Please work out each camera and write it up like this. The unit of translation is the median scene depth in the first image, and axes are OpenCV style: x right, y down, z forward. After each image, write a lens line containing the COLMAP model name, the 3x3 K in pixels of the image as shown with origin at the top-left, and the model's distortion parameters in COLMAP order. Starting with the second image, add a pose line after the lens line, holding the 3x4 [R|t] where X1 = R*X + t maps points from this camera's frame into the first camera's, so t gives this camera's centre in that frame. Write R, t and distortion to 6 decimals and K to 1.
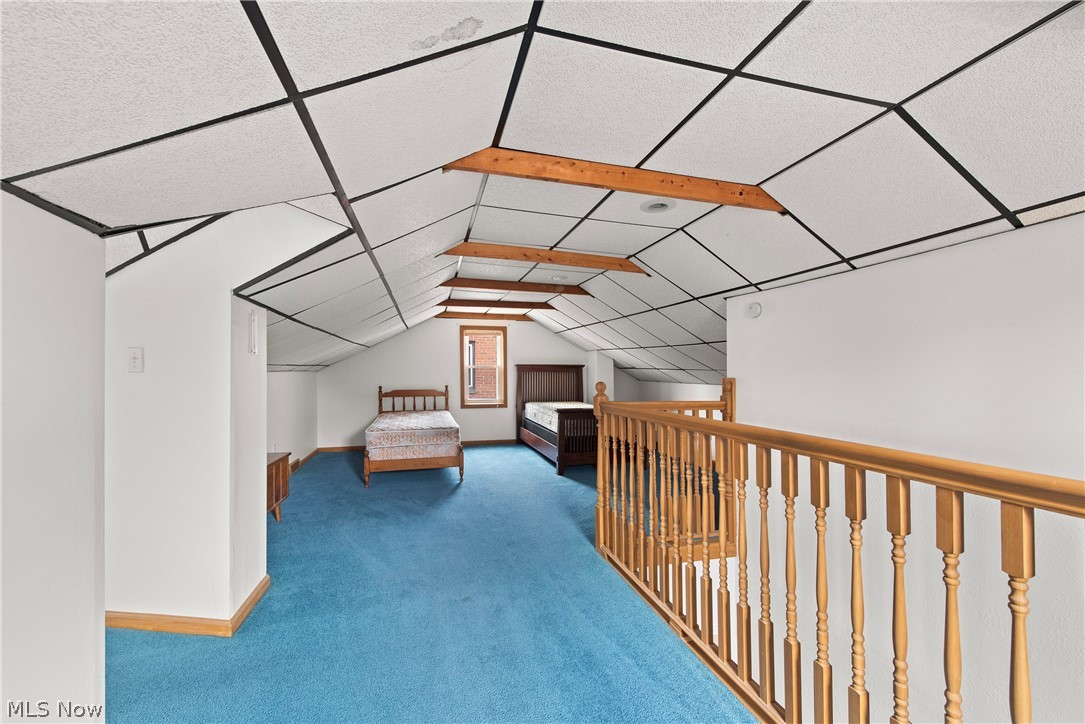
lens RADIAL K [[428.1, 0, 543.8], [0, 428.1, 371.6], [0, 0, 1]] dist [0.014177, -0.004160]
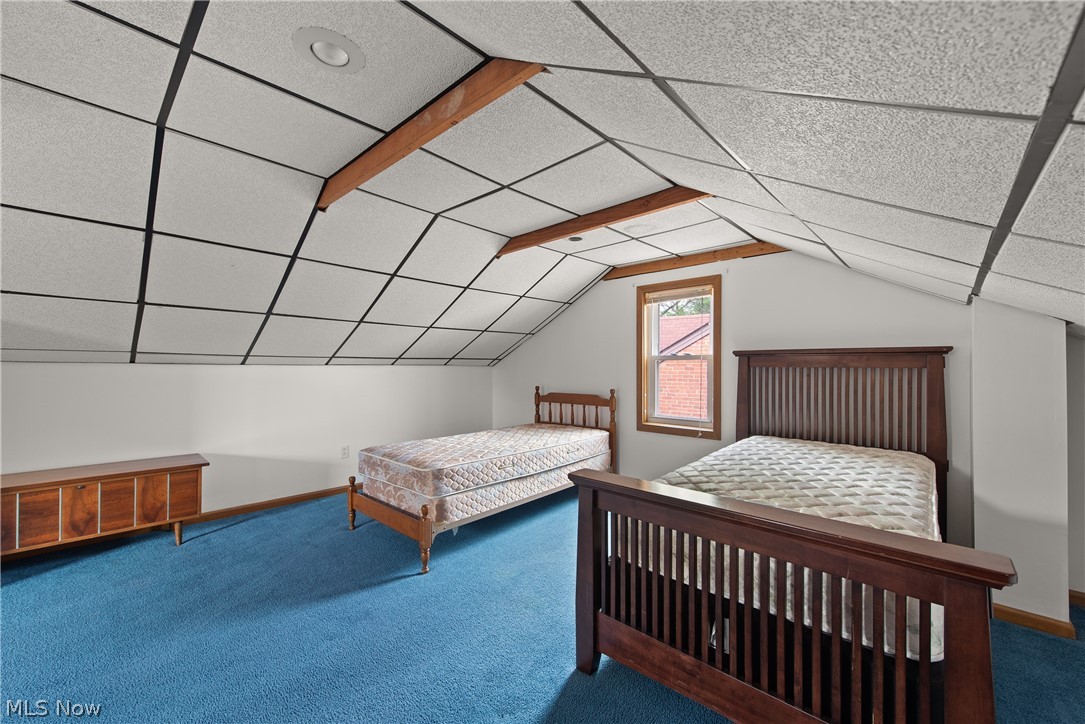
lens RADIAL K [[428.1, 0, 541.5], [0, 428.1, 358.1], [0, 0, 1]] dist [0.014177, -0.004160]
pose [[0.523191, -0.018442, -0.852016, 0.236791], [-0.008434, 0.999605, -0.026815, 0.005823], [0.852173, 0.021215, 0.522829, 0.603849]]
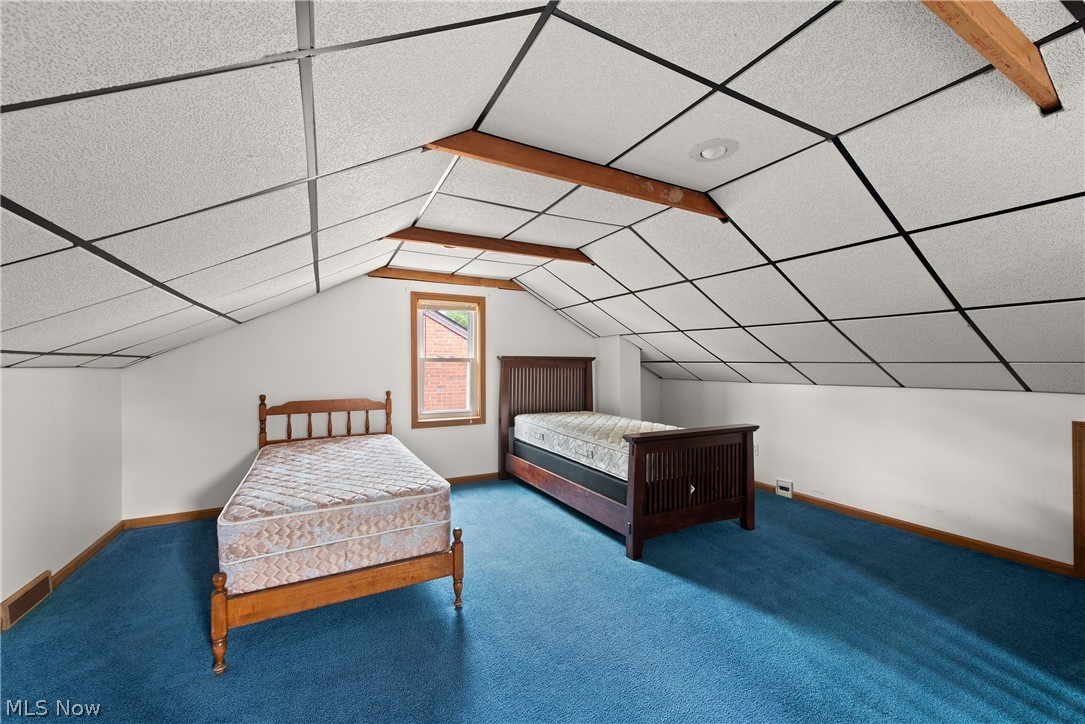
lens RADIAL K [[428.1, 0, 545.5], [0, 428.1, 361.0], [0, 0, 1]] dist [0.014177, -0.004160]
pose [[0.976980, -0.000504, 0.213332, -0.142422], [0.004223, 0.999847, -0.016976, 0.001725], [-0.213291, 0.017486, 0.976832, 0.377757]]
